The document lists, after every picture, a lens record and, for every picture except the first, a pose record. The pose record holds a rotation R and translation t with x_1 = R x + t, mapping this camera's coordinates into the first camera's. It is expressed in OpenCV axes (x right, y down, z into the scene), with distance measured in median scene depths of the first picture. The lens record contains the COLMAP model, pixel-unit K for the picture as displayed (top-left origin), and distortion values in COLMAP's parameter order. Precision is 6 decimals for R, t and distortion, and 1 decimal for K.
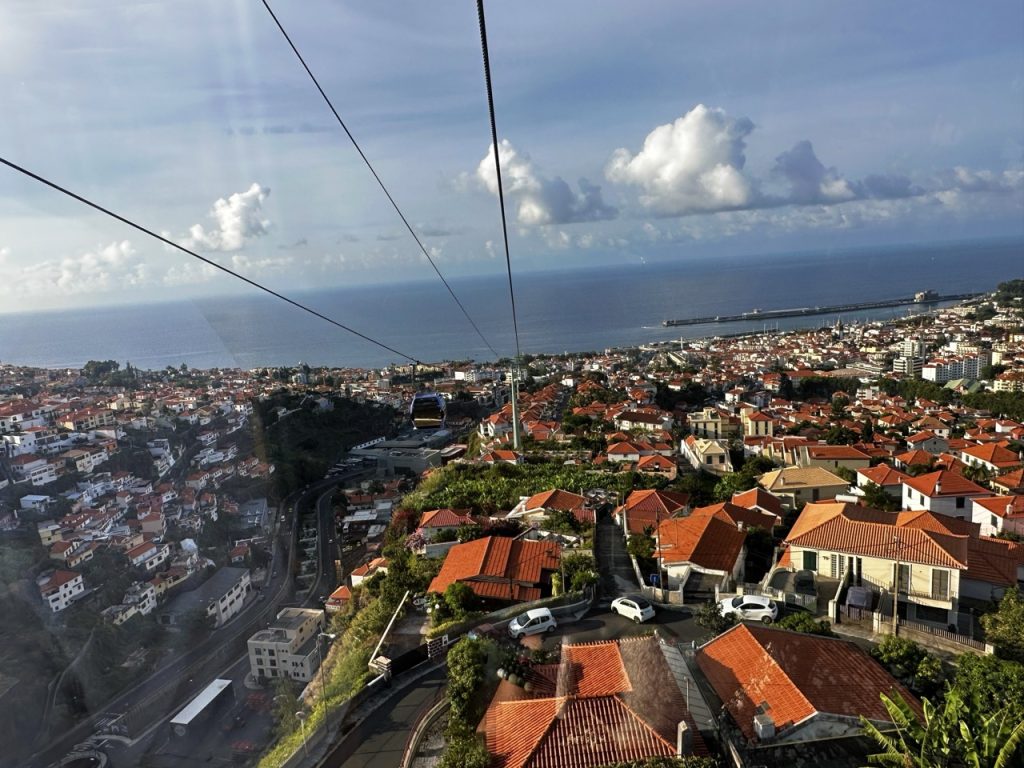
lens RADIAL K [[737.3, 0, 512.0], [0, 737.3, 384.0], [0, 0, 1]] dist [0.003842, 0.001240]
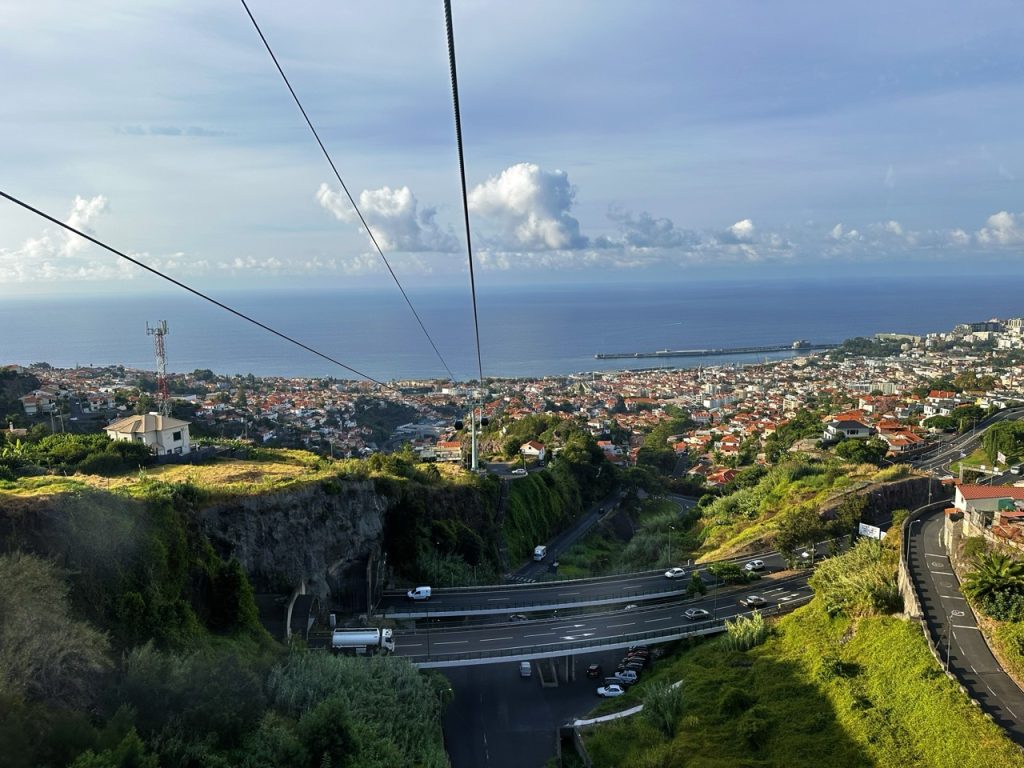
lens RADIAL K [[740.6, 0, 512.0], [0, 740.6, 391.0], [0, 0, 1]] dist [0.170633, -0.347541]
pose [[0.997572, 0.047909, 0.050544, -0.007715], [-0.047459, 0.998822, -0.010067, -0.002165], [-0.050967, 0.007644, 0.998671, -0.509221]]
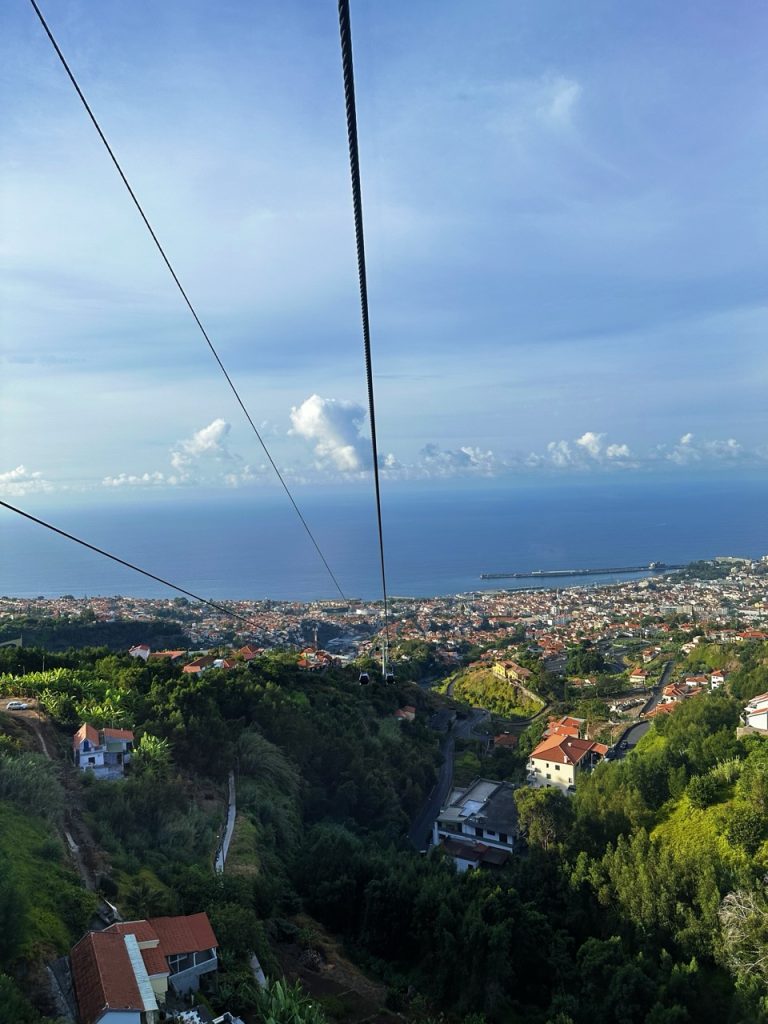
lens RADIAL K [[740.6, 0, 381.4], [0, 740.6, 514.7], [0, 0, 1]] dist [0.170633, -0.347541]
pose [[0.999197, 0.040048, 0.000922, -0.017151], [-0.039668, 0.992404, -0.116447, -0.035764], [-0.005579, 0.116317, 0.993197, -0.972450]]
